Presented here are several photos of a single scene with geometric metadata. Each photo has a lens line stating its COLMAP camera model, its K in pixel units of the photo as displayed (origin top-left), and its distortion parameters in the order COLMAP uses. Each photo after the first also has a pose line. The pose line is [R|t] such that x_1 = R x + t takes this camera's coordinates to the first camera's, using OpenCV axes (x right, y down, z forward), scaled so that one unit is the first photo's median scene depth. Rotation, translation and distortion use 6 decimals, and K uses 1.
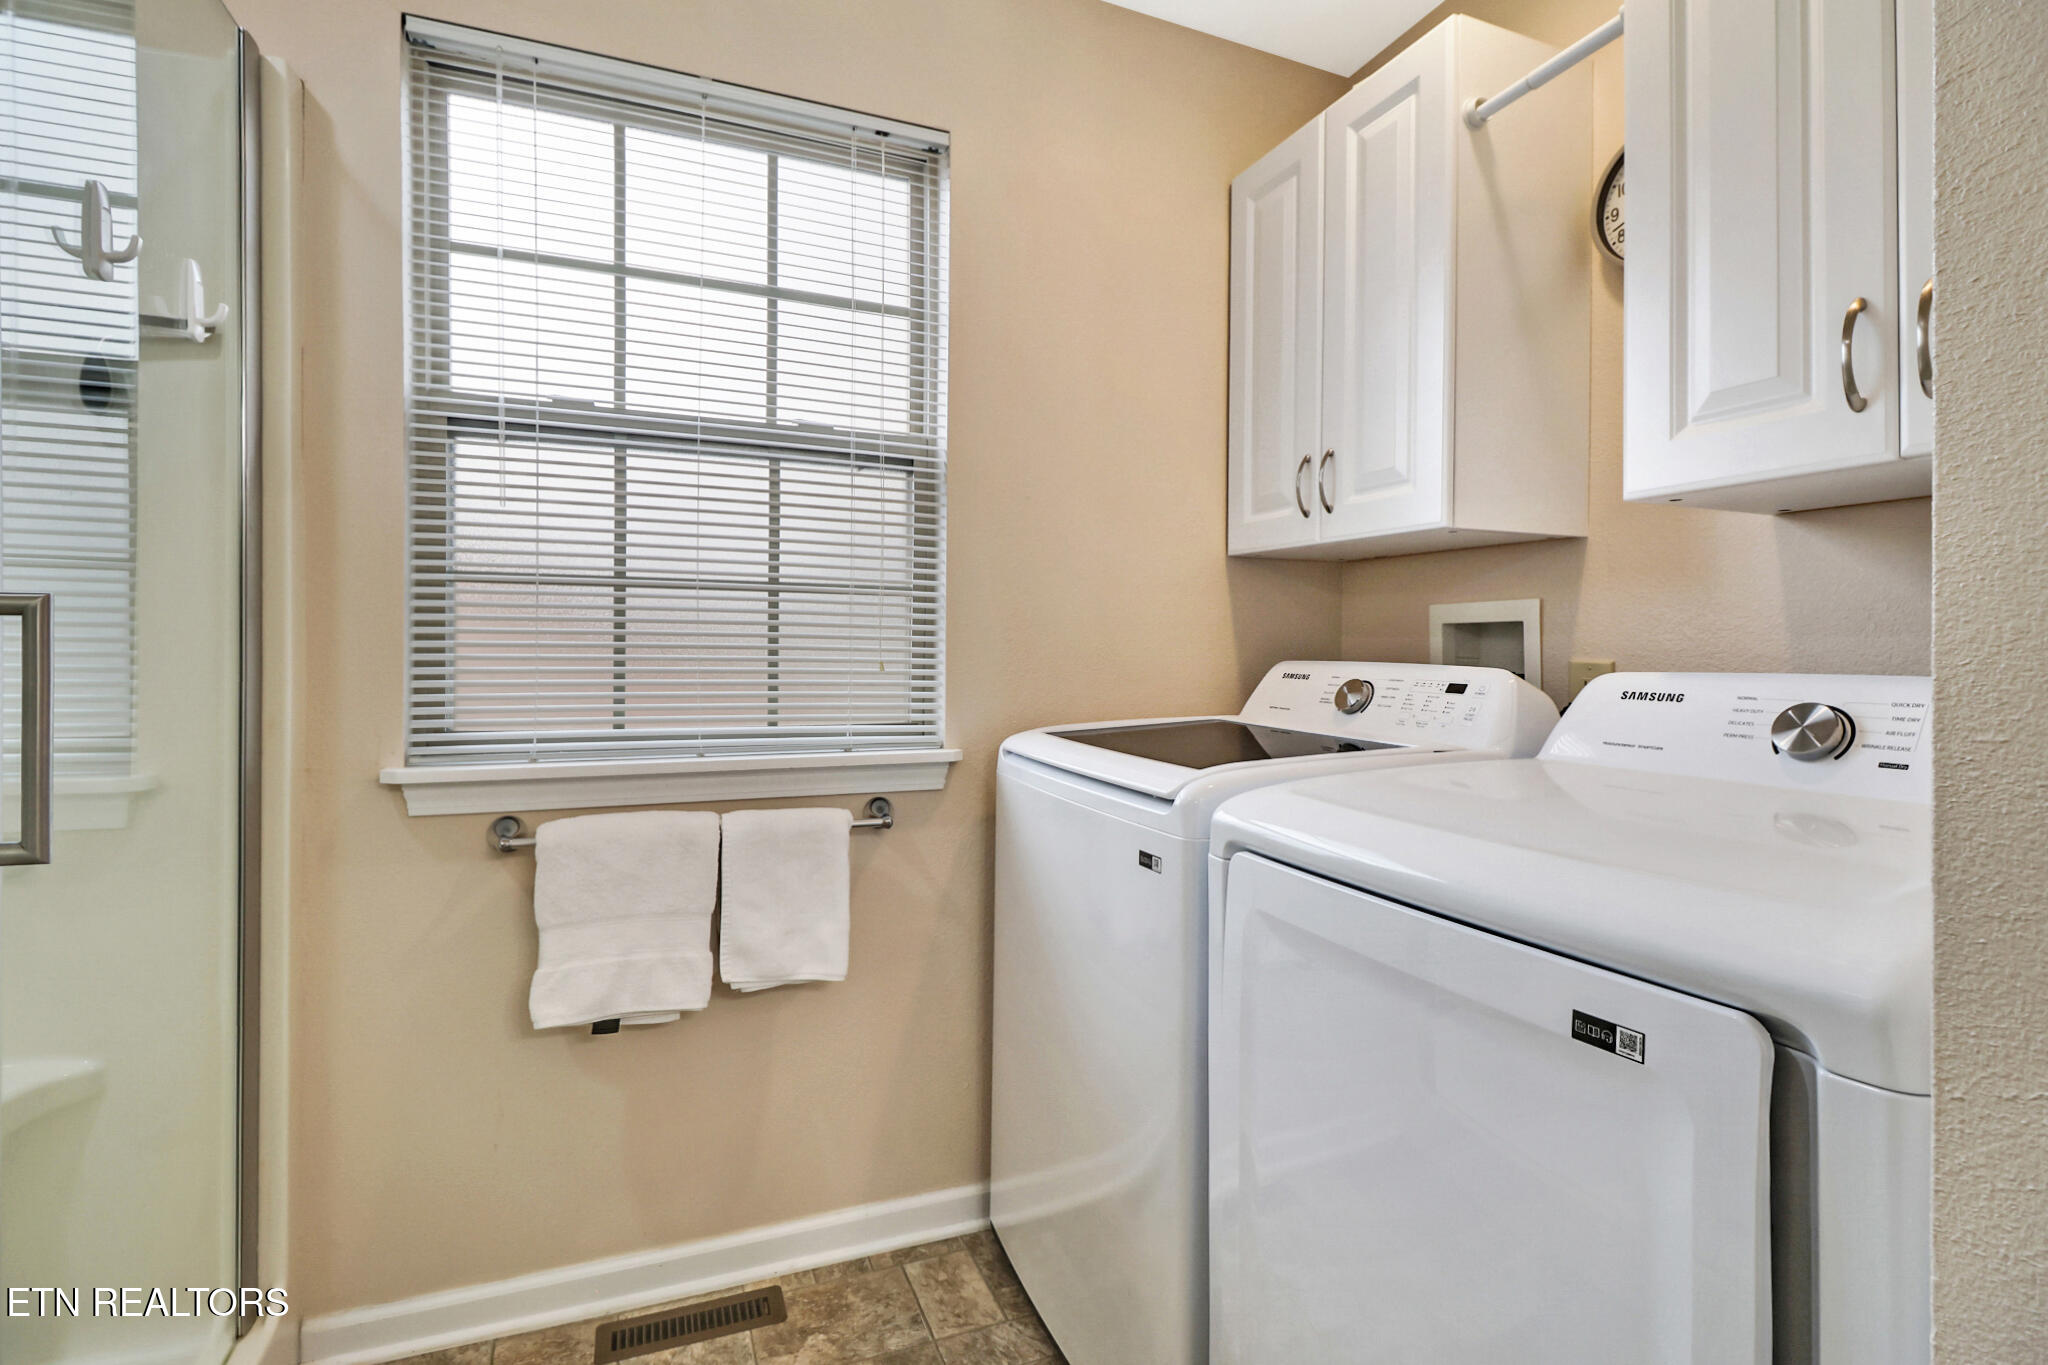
lens RADIAL K [[960.6, 0, 1028.3], [0, 960.6, 650.2], [0, 0, 1]] dist [0.001250, -0.011051]
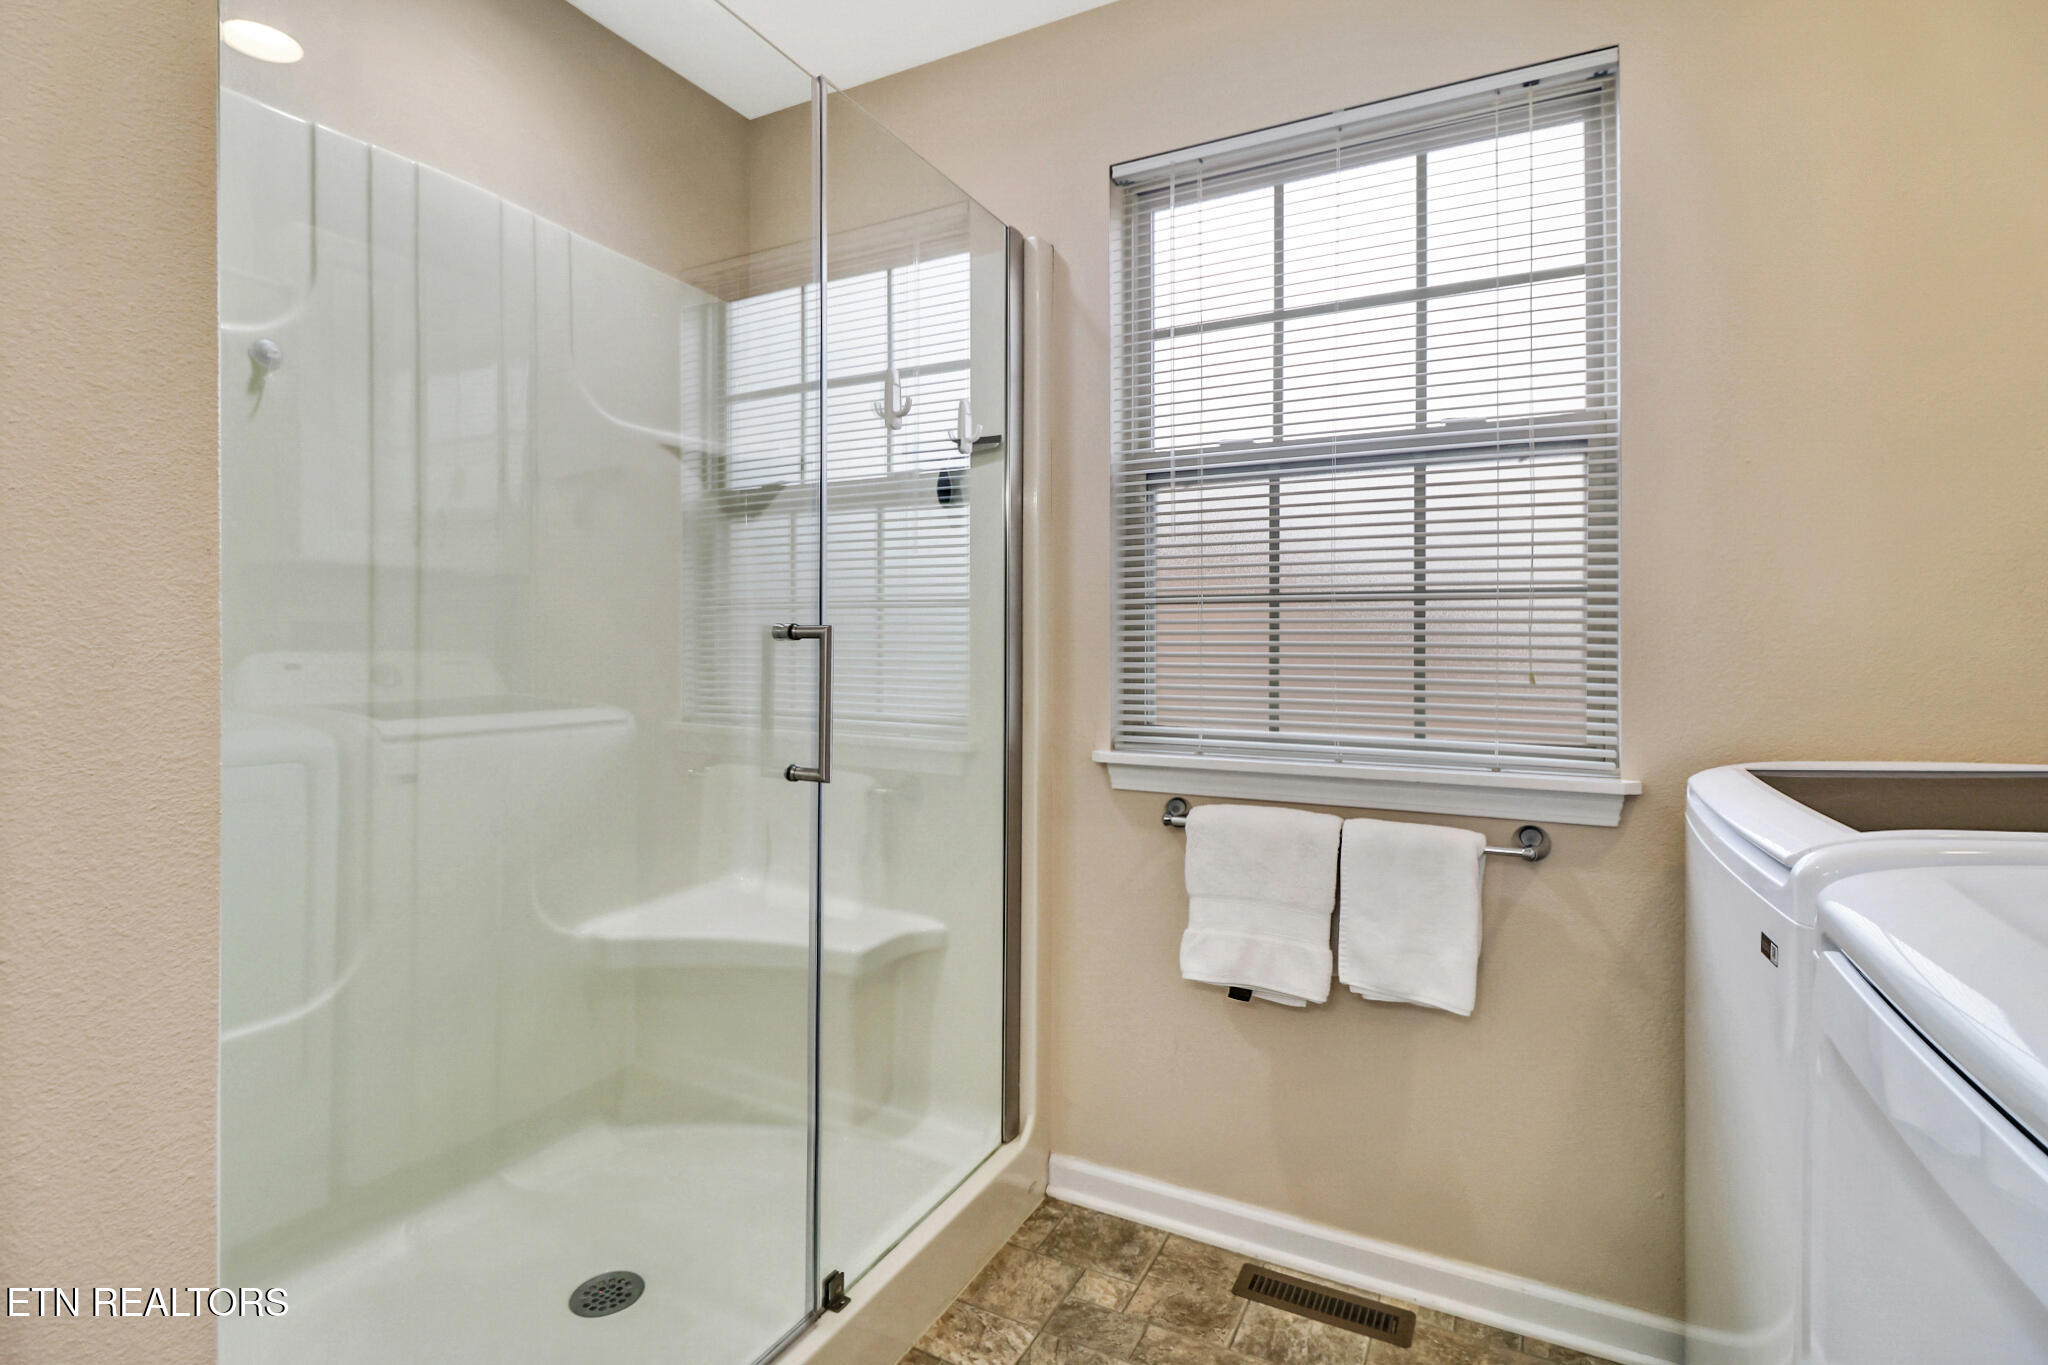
lens RADIAL K [[929.9, 0, 1026.1], [0, 929.9, 657.4], [0, 0, 1]] dist [0.016695, -0.025951]
pose [[0.654532, -0.001663, -0.756033, 0.203341], [-0.002842, 0.999985, -0.004660, 0.002638], [0.756029, 0.005199, 0.654517, 0.083858]]
